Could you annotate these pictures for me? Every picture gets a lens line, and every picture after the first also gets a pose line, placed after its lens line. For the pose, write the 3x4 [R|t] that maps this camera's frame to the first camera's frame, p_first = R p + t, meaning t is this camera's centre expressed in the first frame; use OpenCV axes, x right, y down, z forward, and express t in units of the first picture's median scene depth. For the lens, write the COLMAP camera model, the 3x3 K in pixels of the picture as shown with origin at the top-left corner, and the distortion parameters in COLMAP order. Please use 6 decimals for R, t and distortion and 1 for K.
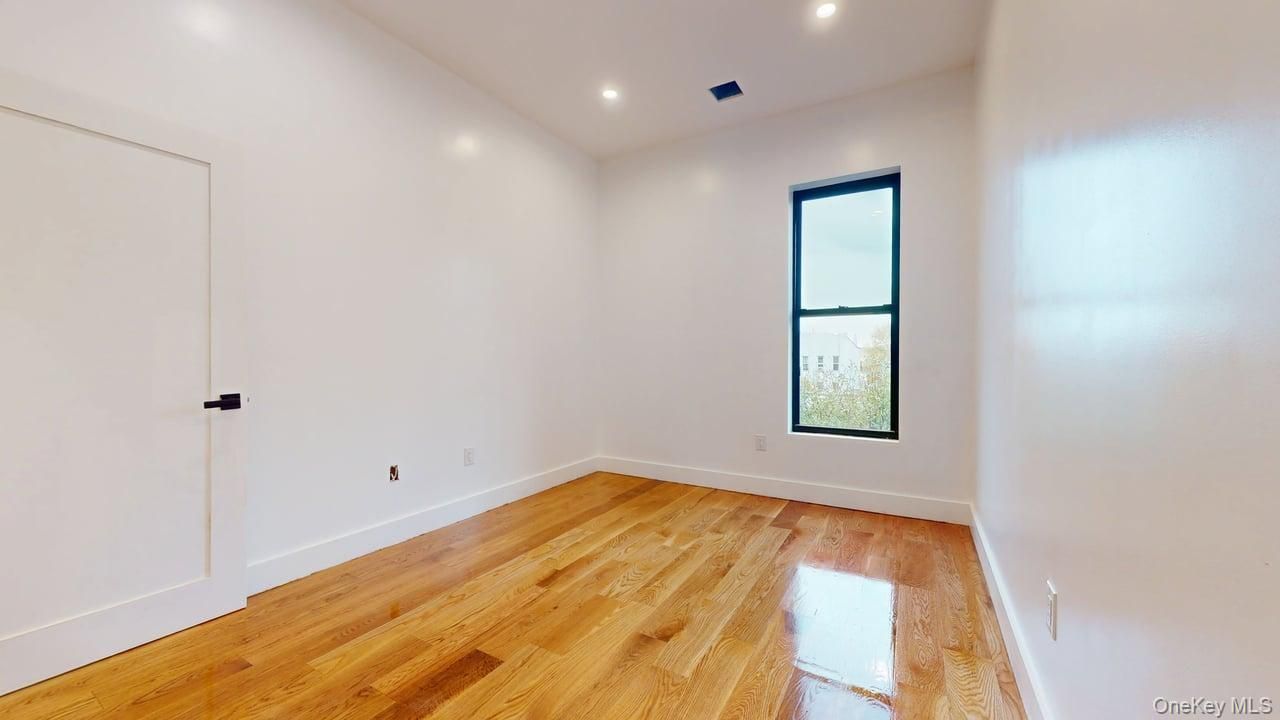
lens RADIAL K [[470.7, 0, 640.0], [0, 470.7, 360.0], [0, 0, 1]] dist [0.001084, -0.000045]
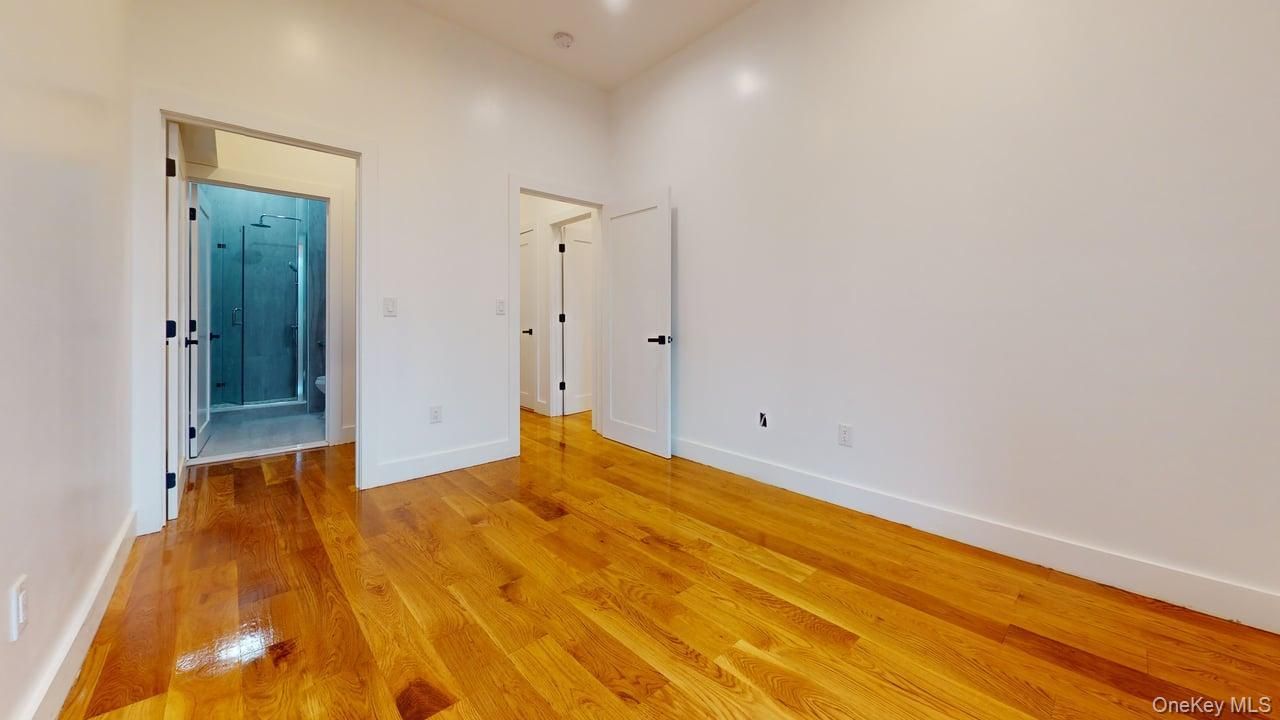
lens RADIAL K [[470.7, 0, 640.0], [0, 470.7, 360.0], [0, 0, 1]] dist [0.001084, -0.000045]
pose [[-0.302462, 0.075877, -0.950137, 0.652241], [-0.005513, 0.996670, 0.081349, 0.016964], [0.953146, 0.029843, -0.301036, 1.151163]]
